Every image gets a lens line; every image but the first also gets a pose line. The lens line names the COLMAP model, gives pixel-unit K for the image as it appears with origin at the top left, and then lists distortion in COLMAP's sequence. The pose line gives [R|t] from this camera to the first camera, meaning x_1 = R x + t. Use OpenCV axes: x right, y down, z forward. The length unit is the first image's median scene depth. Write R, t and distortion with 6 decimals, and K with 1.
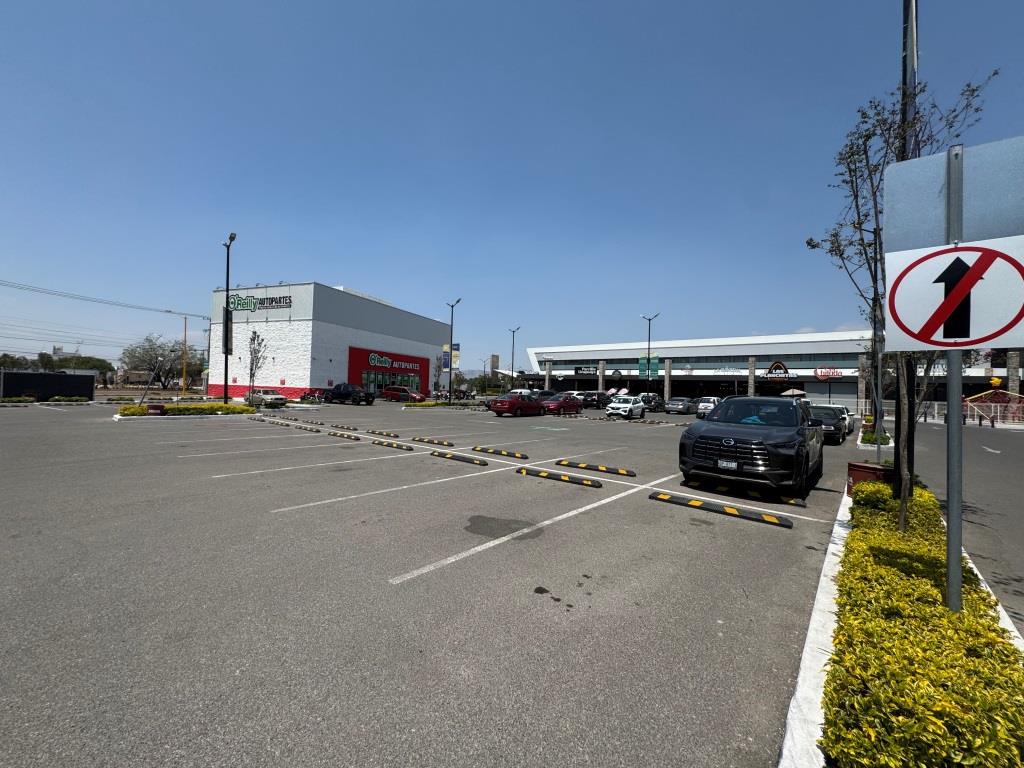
lens RADIAL K [[407.6, 0, 512.1], [0, 407.6, 382.4], [0, 0, 1]] dist [-0.001493, 0.000105]
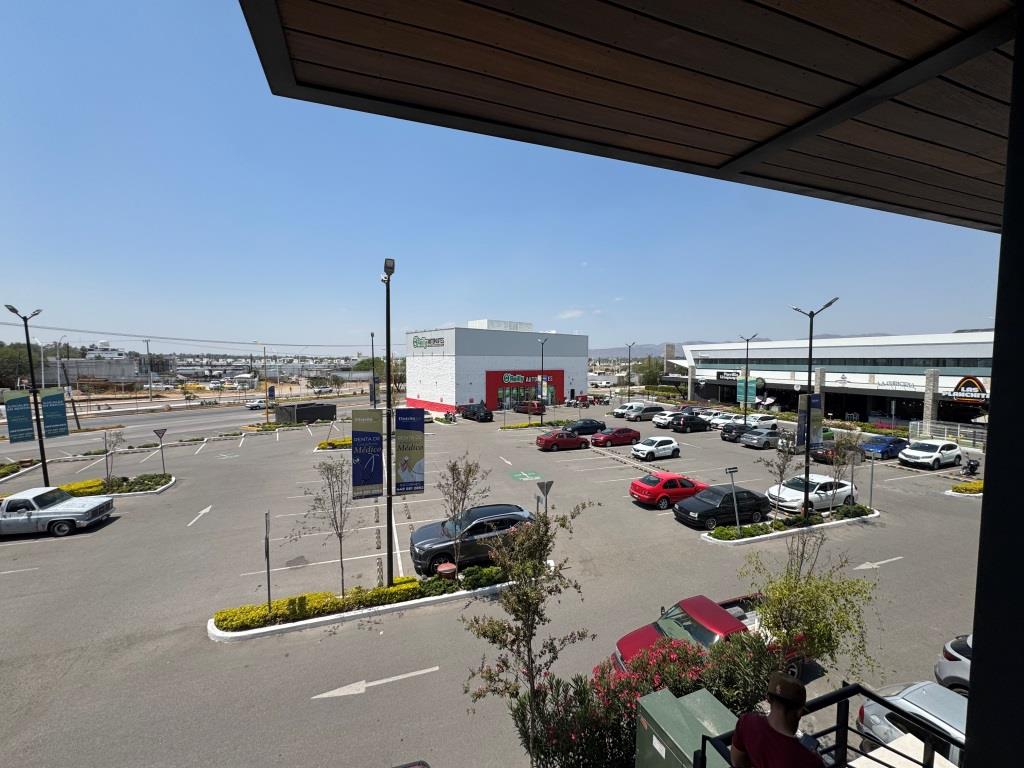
lens RADIAL K [[407.6, 0, 512.1], [0, 407.6, 385.2], [0, 0, 1]] dist [-0.001493, 0.000105]
pose [[0.870316, 0.000795, -0.492492, 0.453129], [0.033106, 0.997642, 0.060114, -0.172696], [0.491379, -0.068623, 0.868238, -0.118124]]
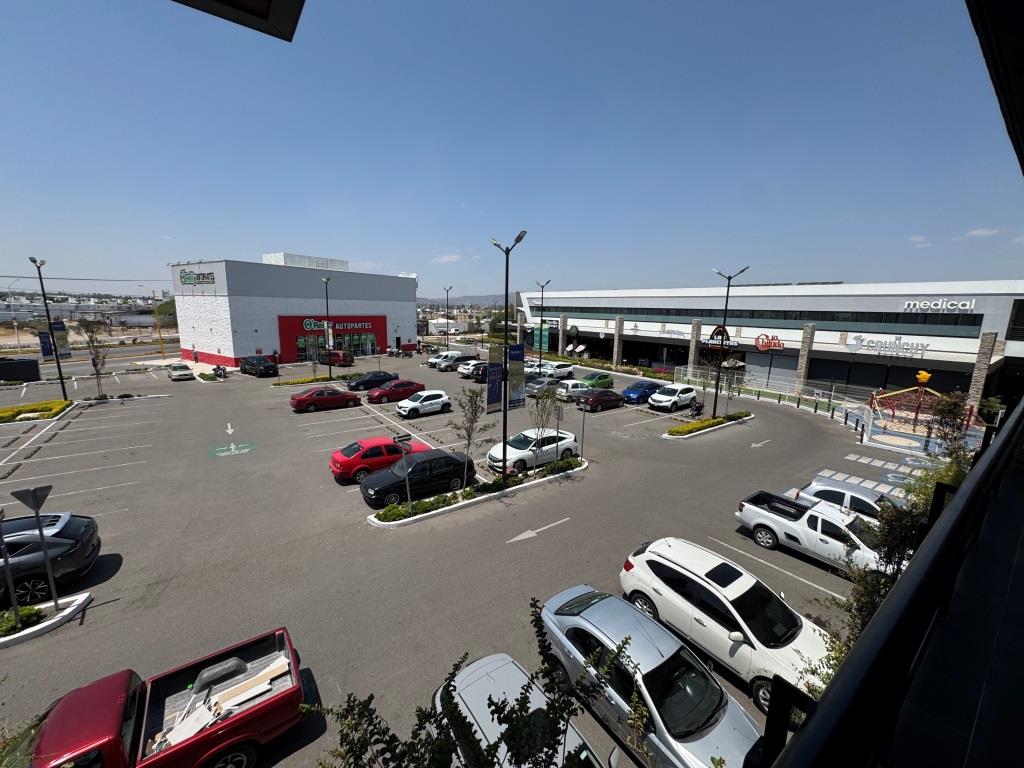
lens RADIAL K [[407.6, 0, 511.8], [0, 407.6, 384.6], [0, 0, 1]] dist [-0.001493, 0.000105]
pose [[0.975989, 0.029641, -0.215791, 0.656421], [0.012893, 0.981099, 0.193079, -0.160505], [0.217436, -0.191225, 0.957160, 0.099640]]
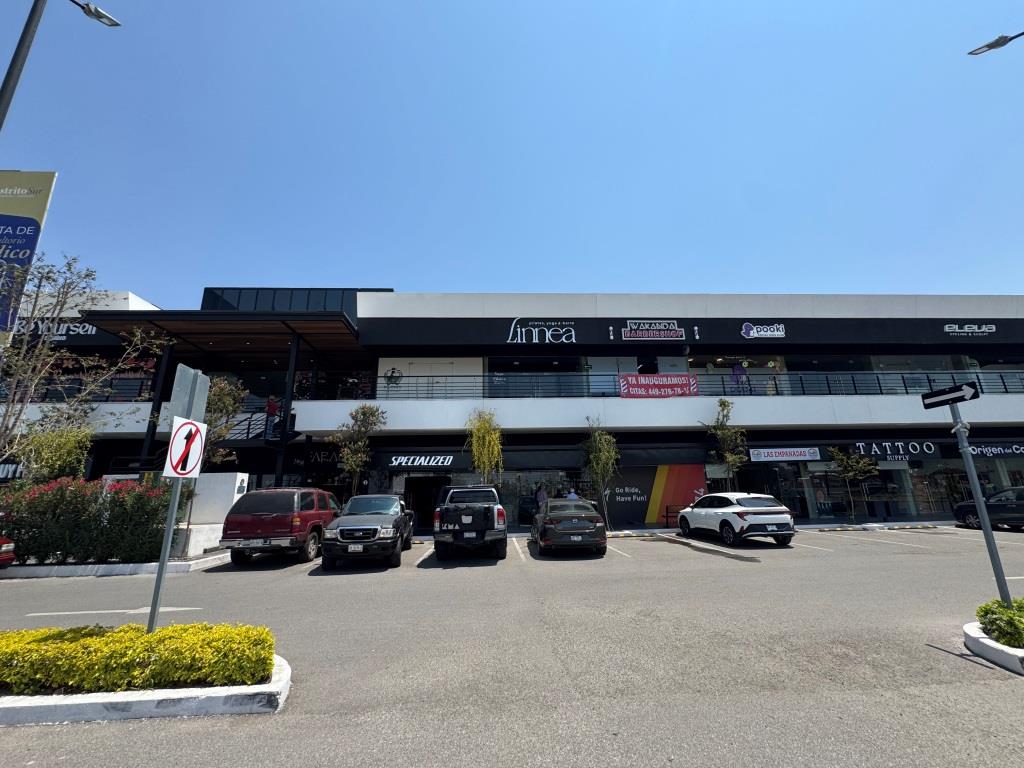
lens RADIAL K [[407.6, 0, 511.5], [0, 407.6, 383.8], [0, 0, 1]] dist [-0.001493, 0.000105]
pose [[-0.693983, 0.169686, 0.699710, -0.104786], [-0.012676, 0.968801, -0.247516, -0.004101], [-0.719880, -0.180641, -0.670181, 0.097368]]
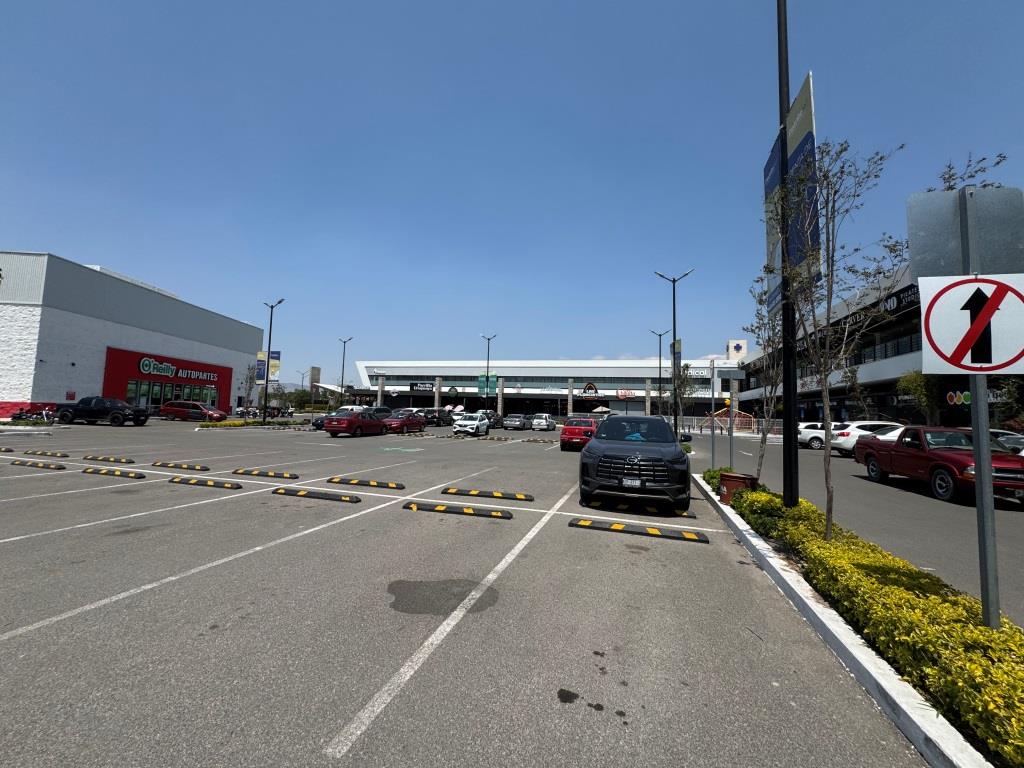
lens RADIAL K [[407.6, 0, 511.8], [0, 407.6, 382.1], [0, 0, 1]] dist [-0.001493, 0.000105]
pose [[0.914642, 0.028188, 0.403281, -0.035002], [-0.011508, 0.998977, -0.043725, 0.000009], [-0.404101, 0.035352, 0.914031, 0.041614]]
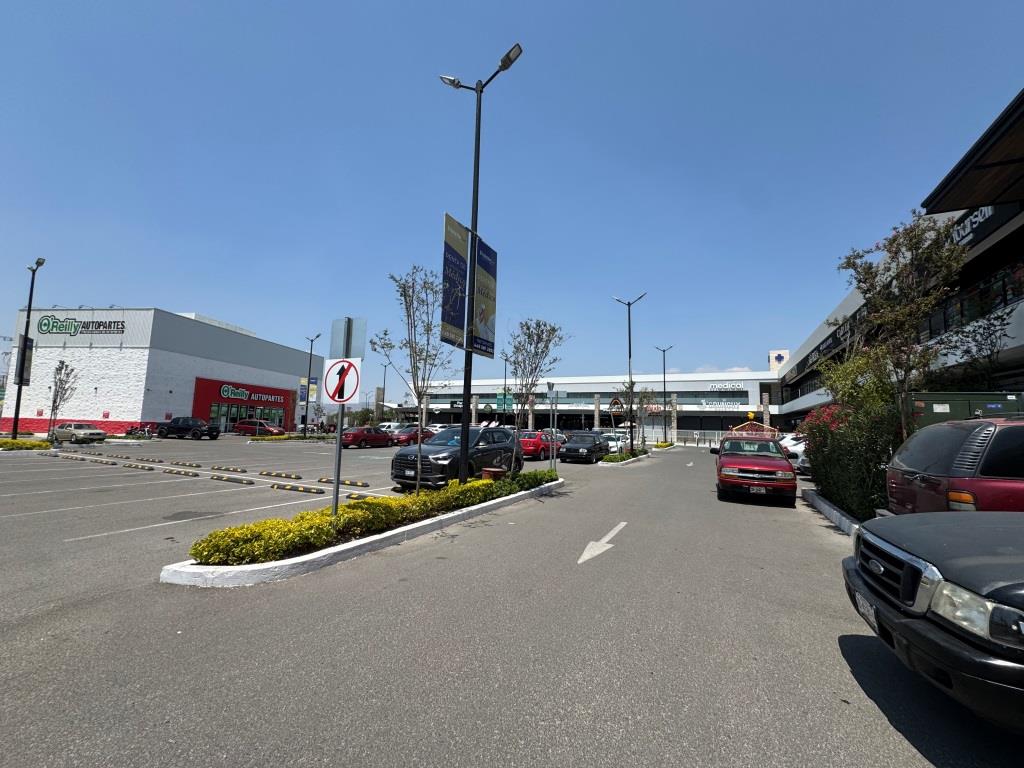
lens RADIAL K [[407.6, 0, 511.7], [0, 407.6, 382.4], [0, 0, 1]] dist [-0.001493, 0.000105]
pose [[0.970257, 0.020219, 0.241233, 0.116118], [-0.000649, 0.996719, -0.080931, -0.001077], [-0.242078, 0.078367, 0.967087, -0.118910]]
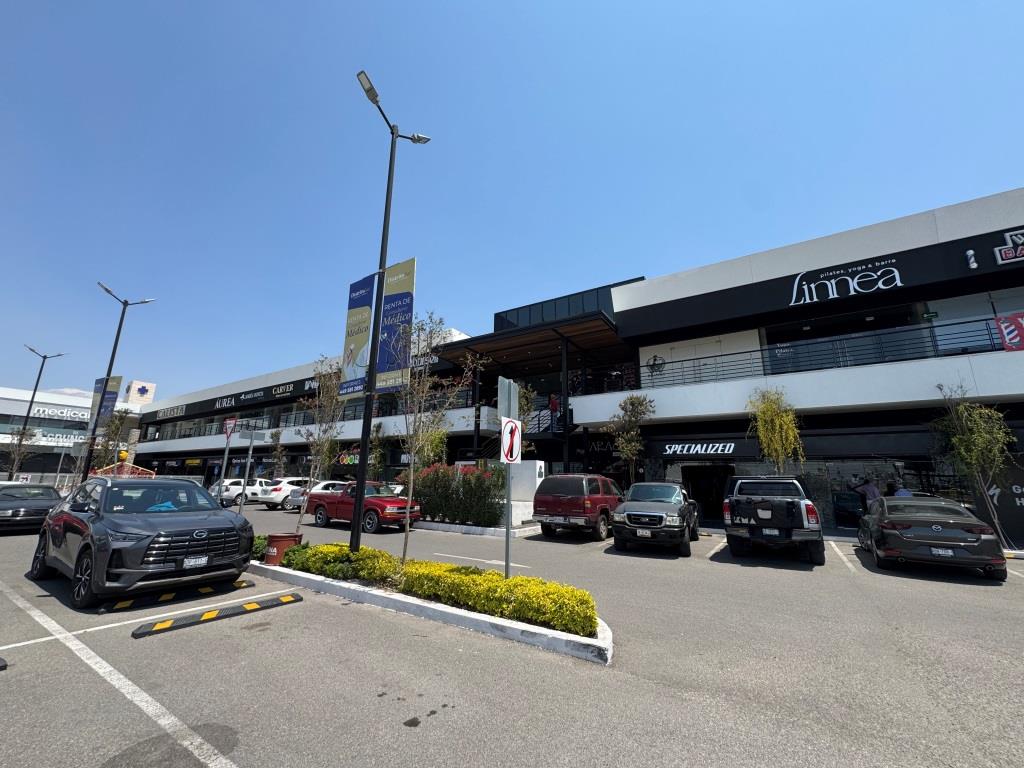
lens RADIAL K [[407.6, 0, 511.8], [0, 407.6, 383.6], [0, 0, 1]] dist [-0.001493, 0.000105]
pose [[-0.140413, 0.199072, 0.969874, -0.105926], [-0.037608, 0.977799, -0.206143, -0.003398], [-0.989379, -0.065420, -0.129809, 0.105271]]
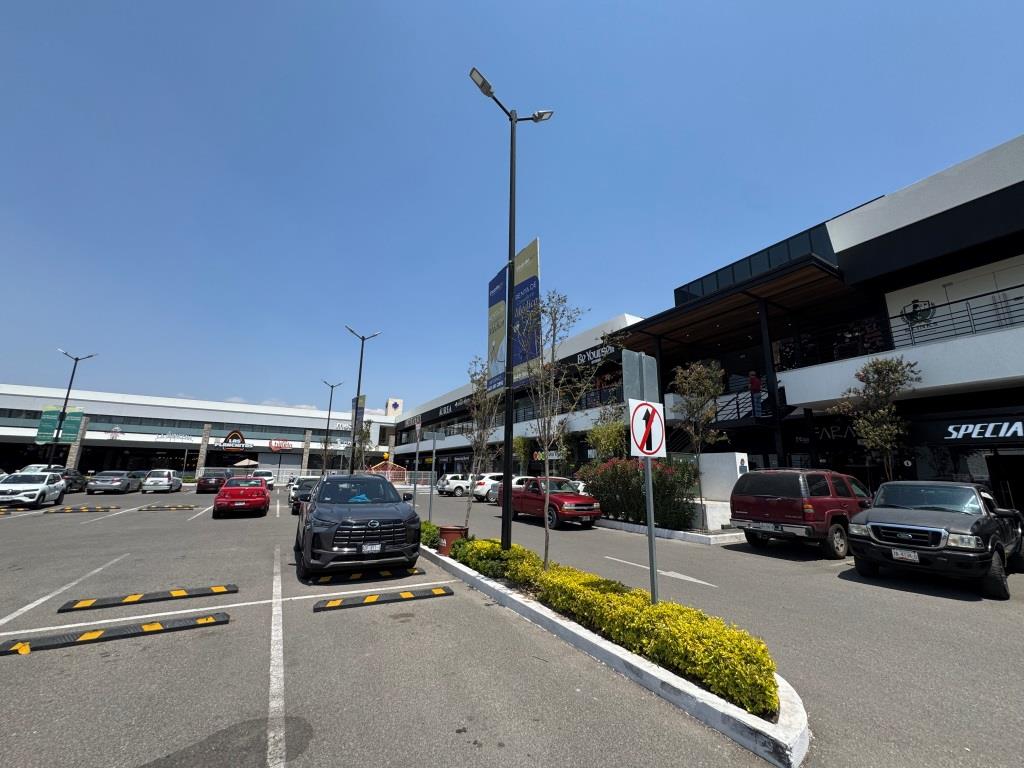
lens RADIAL K [[407.6, 0, 511.7], [0, 407.6, 382.8], [0, 0, 1]] dist [-0.001493, 0.000105]
pose [[0.336689, 0.179076, 0.924431, -0.074771], [-0.024307, 0.983075, -0.181583, -0.004546], [-0.941302, 0.038667, 0.335343, 0.074861]]
